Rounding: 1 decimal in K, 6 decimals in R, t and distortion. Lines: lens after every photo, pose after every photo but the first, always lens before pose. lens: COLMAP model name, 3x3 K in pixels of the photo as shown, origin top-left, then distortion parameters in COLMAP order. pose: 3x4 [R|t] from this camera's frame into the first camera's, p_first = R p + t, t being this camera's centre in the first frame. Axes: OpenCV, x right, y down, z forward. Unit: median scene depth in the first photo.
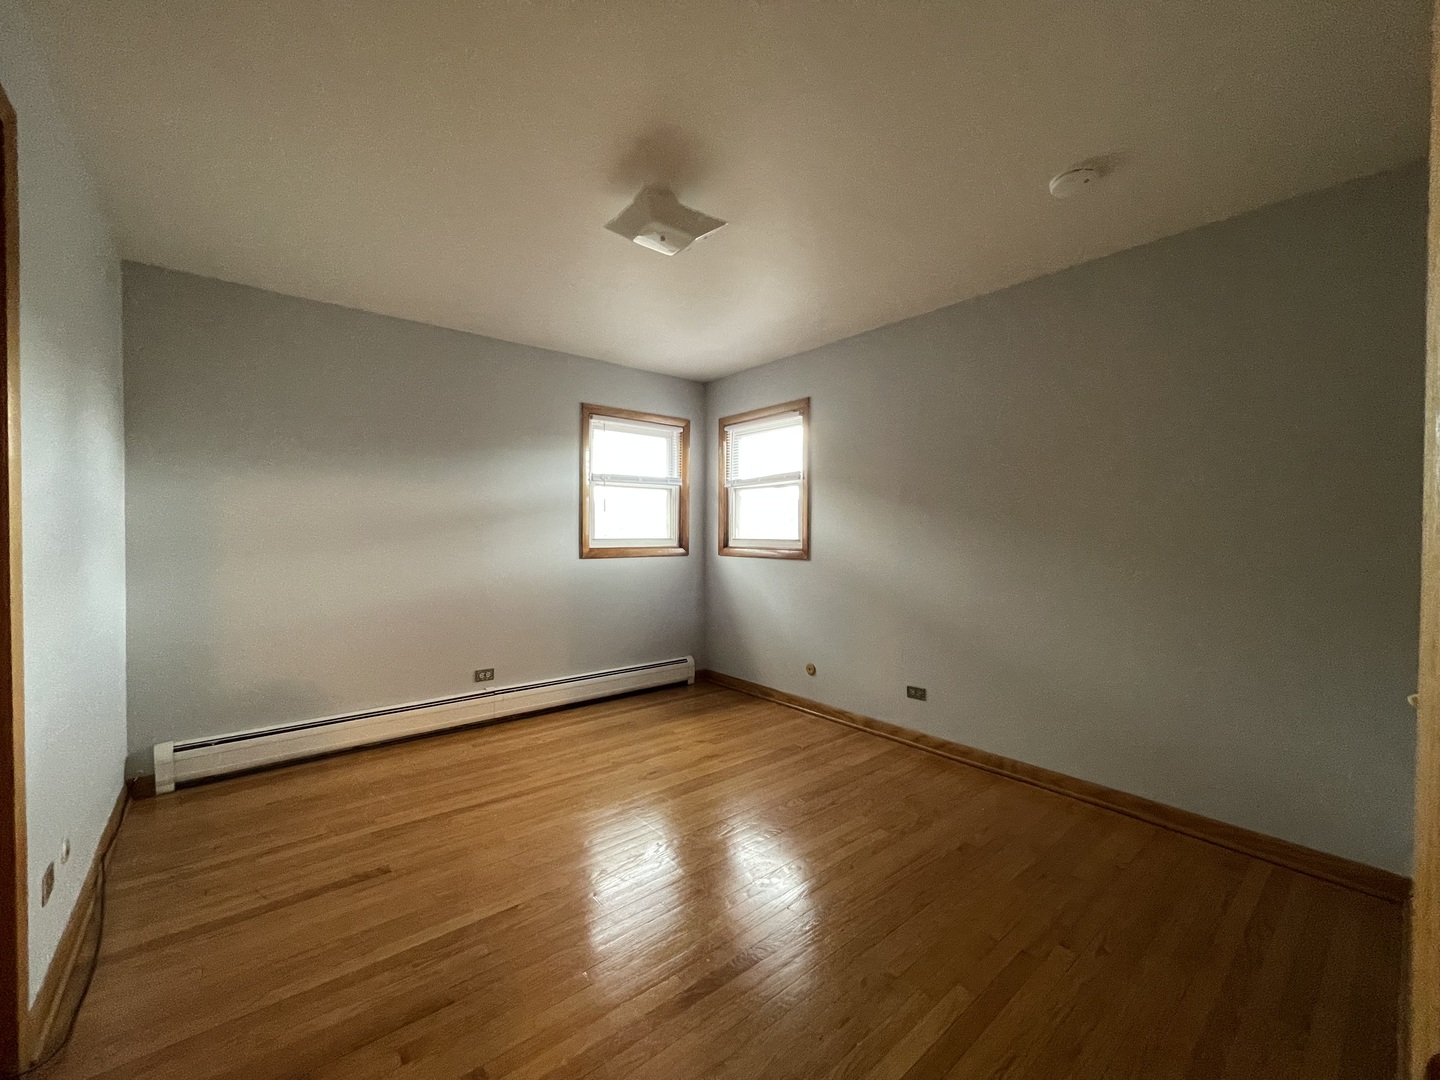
lens RADIAL K [[582.3, 0, 716.7], [0, 582.3, 540.8], [0, 0, 1]] dist [0.001215, 0.000428]
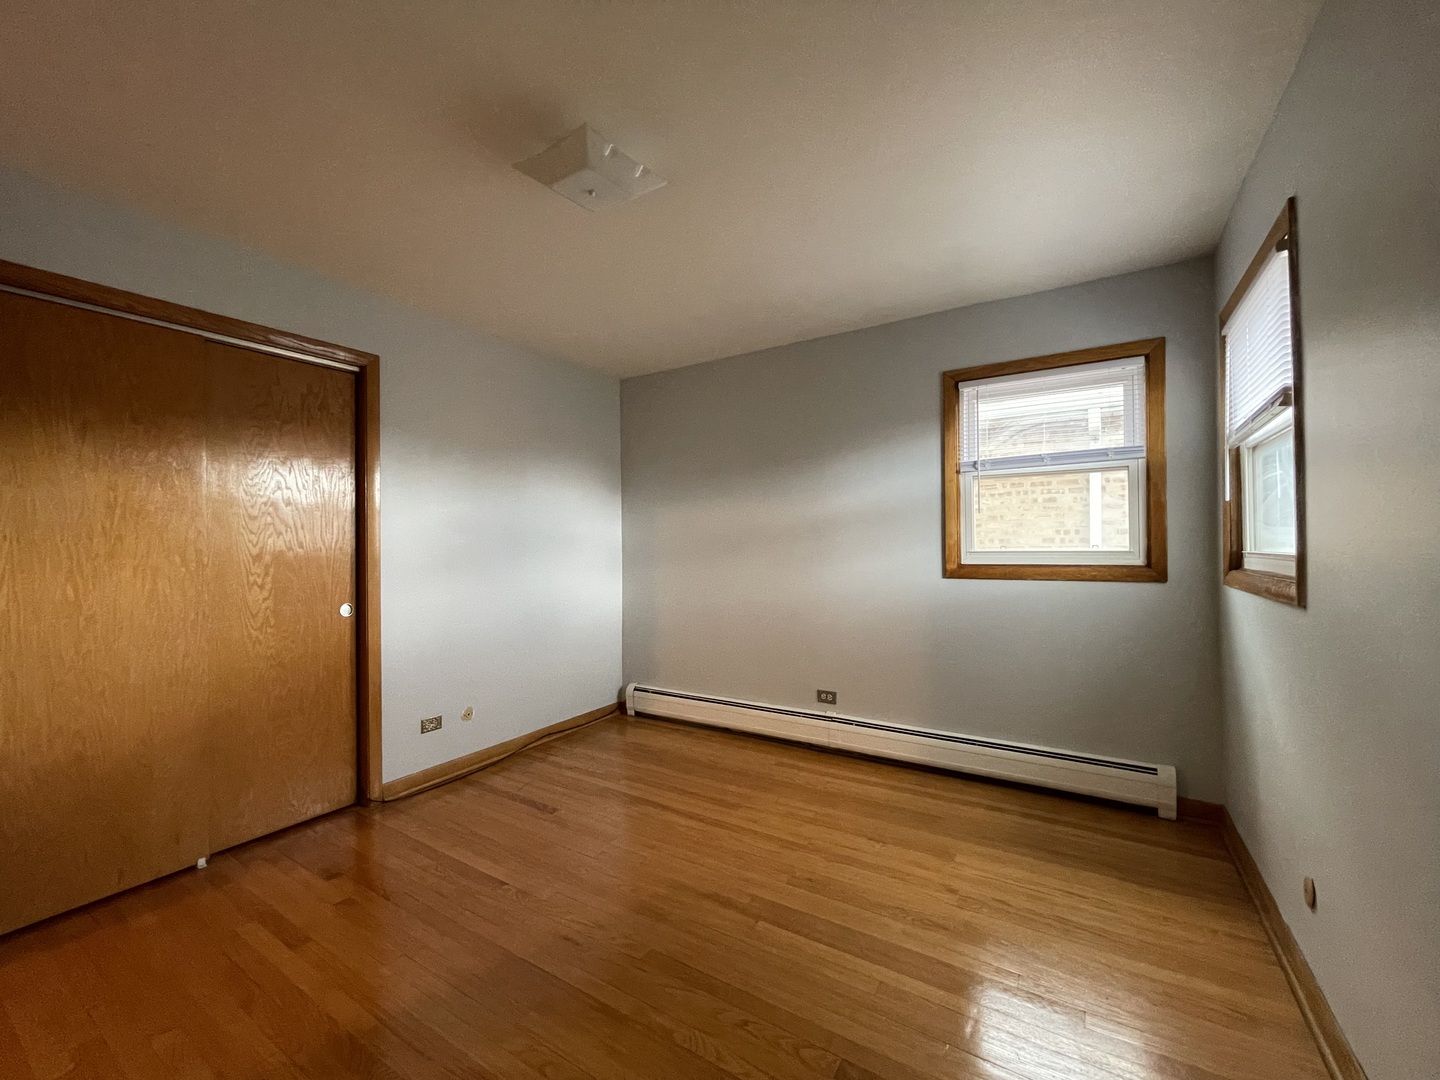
lens RADIAL K [[594.7, 0, 716.3], [0, 594.7, 533.7], [0, 0, 1]] dist [0.002791, 0.000321]
pose [[0.304300, -0.021283, -0.952339, 0.428202], [-0.002158, 0.999732, -0.023032, -0.007681], [0.952574, 0.009064, 0.304172, 0.503339]]
